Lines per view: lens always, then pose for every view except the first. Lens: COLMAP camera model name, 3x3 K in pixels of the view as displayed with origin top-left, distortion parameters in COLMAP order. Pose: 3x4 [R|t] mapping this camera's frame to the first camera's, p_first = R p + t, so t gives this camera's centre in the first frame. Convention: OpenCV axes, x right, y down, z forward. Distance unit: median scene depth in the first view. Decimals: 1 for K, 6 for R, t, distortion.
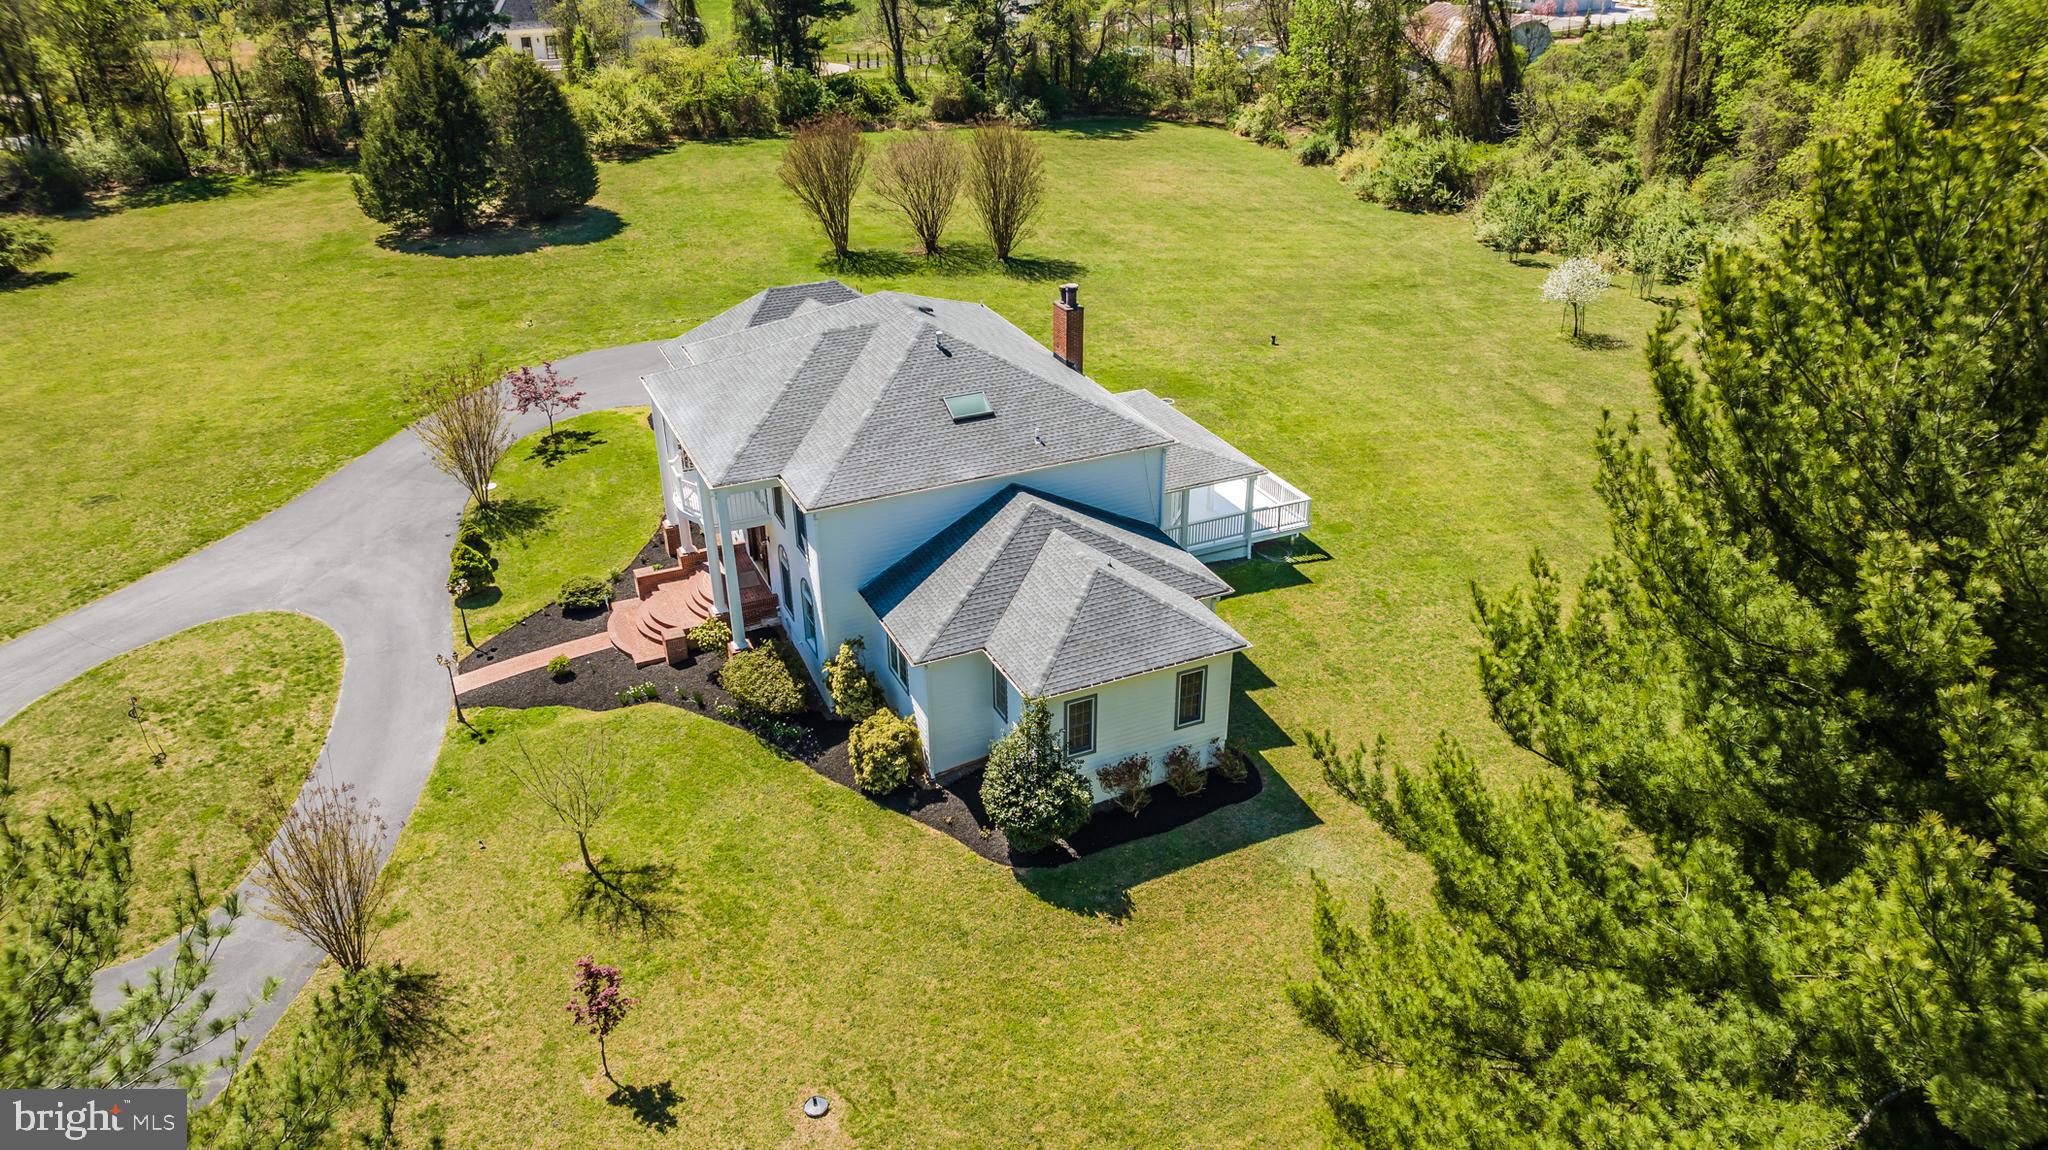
lens RADIAL K [[1439.6, 0, 1028.4], [0, 1439.6, 581.8], [0, 0, 1]] dist [-0.024795, 0.000449]
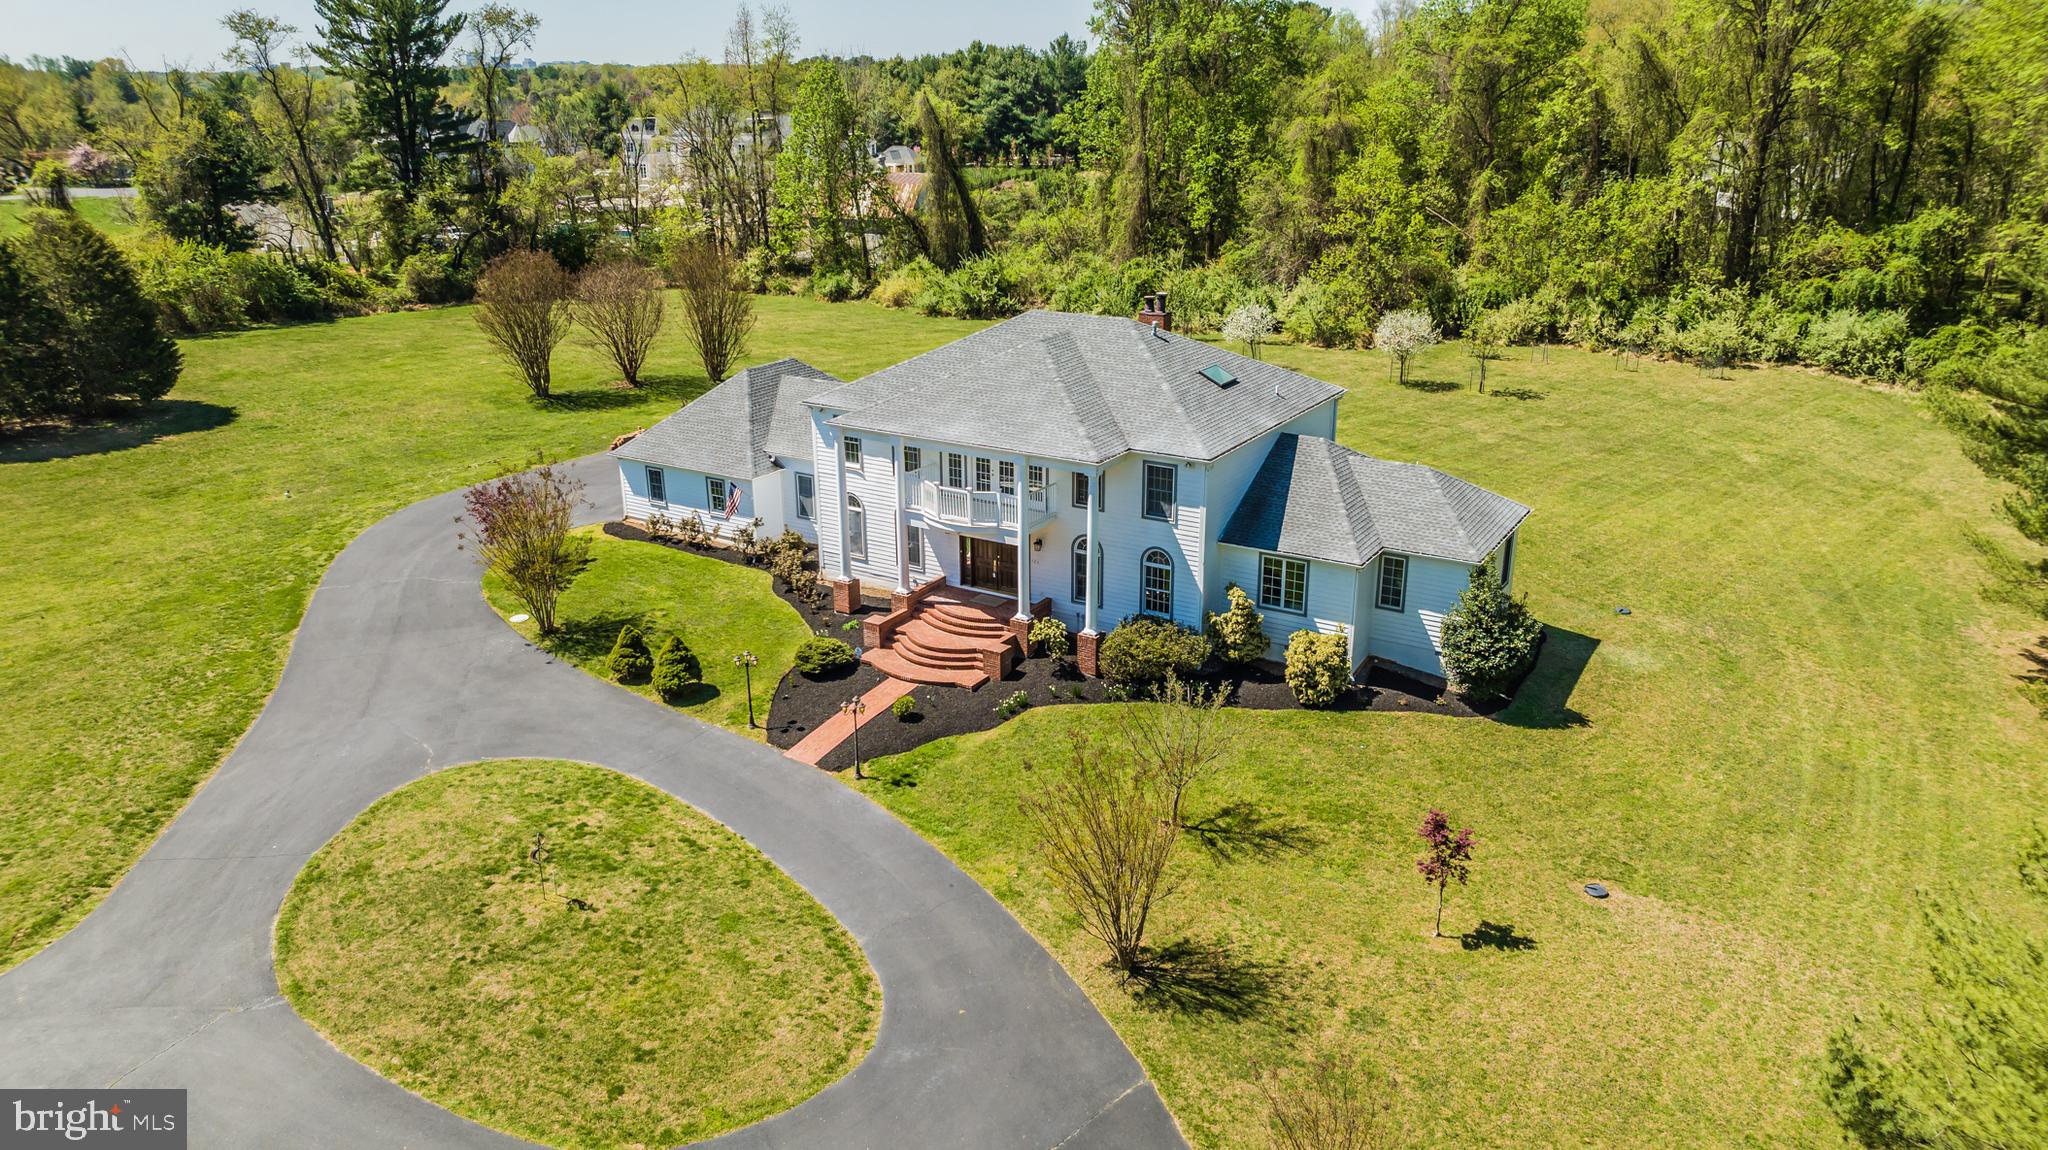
lens RADIAL K [[1439.6, 0, 1028.4], [0, 1439.6, 581.8], [0, 0, 1]] dist [-0.024795, 0.000449]
pose [[0.827734, -0.183275, 0.530346, -0.462841], [0.260364, 0.962695, -0.073678, 0.043856], [-0.497059, 0.199069, 0.844574, 0.099435]]
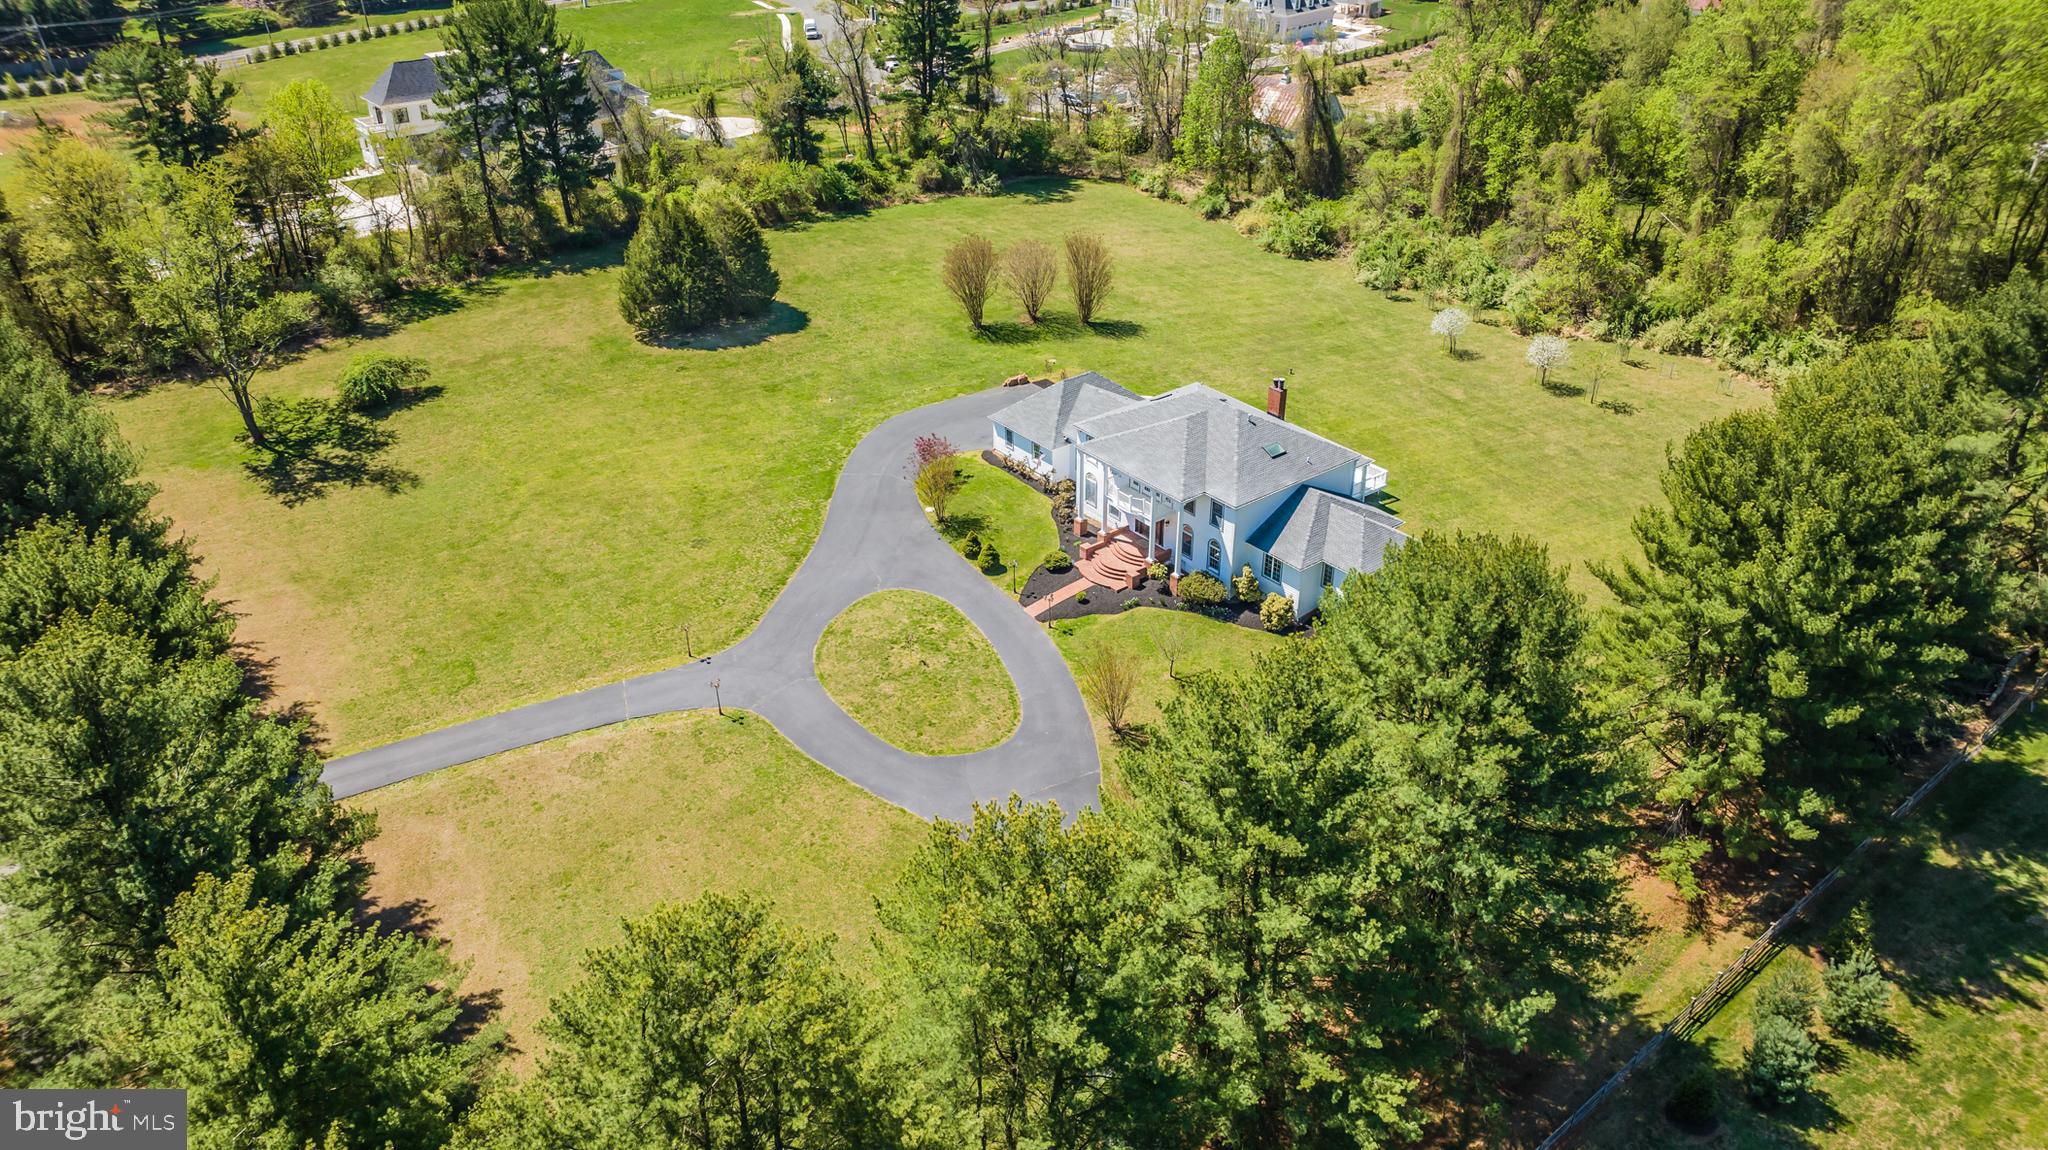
lens RADIAL K [[1439.6, 0, 1028.4], [0, 1439.6, 581.8], [0, 0, 1]] dist [-0.024795, 0.000449]
pose [[0.970779, -0.119438, 0.208141, -0.511658], [0.109310, 0.992223, 0.059541, -0.056304], [-0.213633, -0.035049, 0.976285, -0.598260]]
